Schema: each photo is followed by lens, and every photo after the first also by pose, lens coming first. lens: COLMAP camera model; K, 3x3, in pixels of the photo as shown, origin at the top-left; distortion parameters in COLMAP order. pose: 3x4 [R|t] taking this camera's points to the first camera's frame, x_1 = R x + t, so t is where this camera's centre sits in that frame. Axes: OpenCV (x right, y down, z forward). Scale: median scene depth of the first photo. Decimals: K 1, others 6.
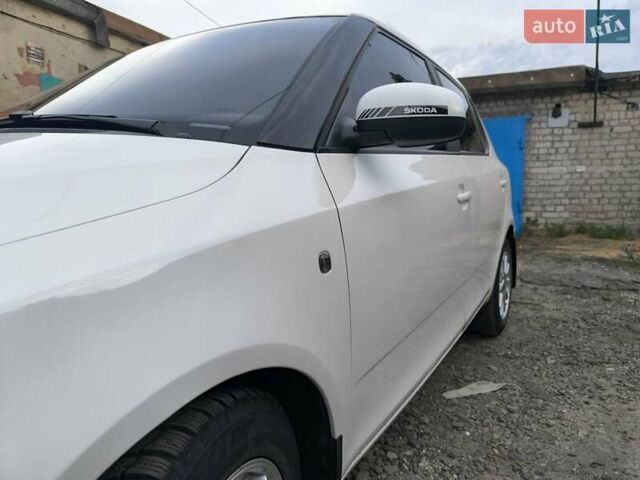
lens RADIAL K [[449.9, 0, 320.0], [0, 449.9, 240.0], [0, 0, 1]] dist [0.048553, -0.053094]
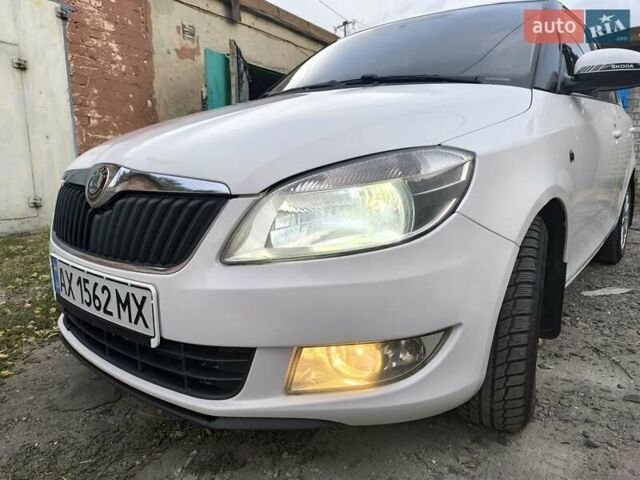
lens RADIAL K [[449.9, 0, 320.0], [0, 449.9, 240.0], [0, 0, 1]] dist [0.048553, -0.053094]
pose [[0.990252, 0.023025, -0.137374, -0.233200], [-0.013671, 0.997547, 0.068651, 0.088834], [0.138617, -0.066103, 0.988137, -0.299641]]
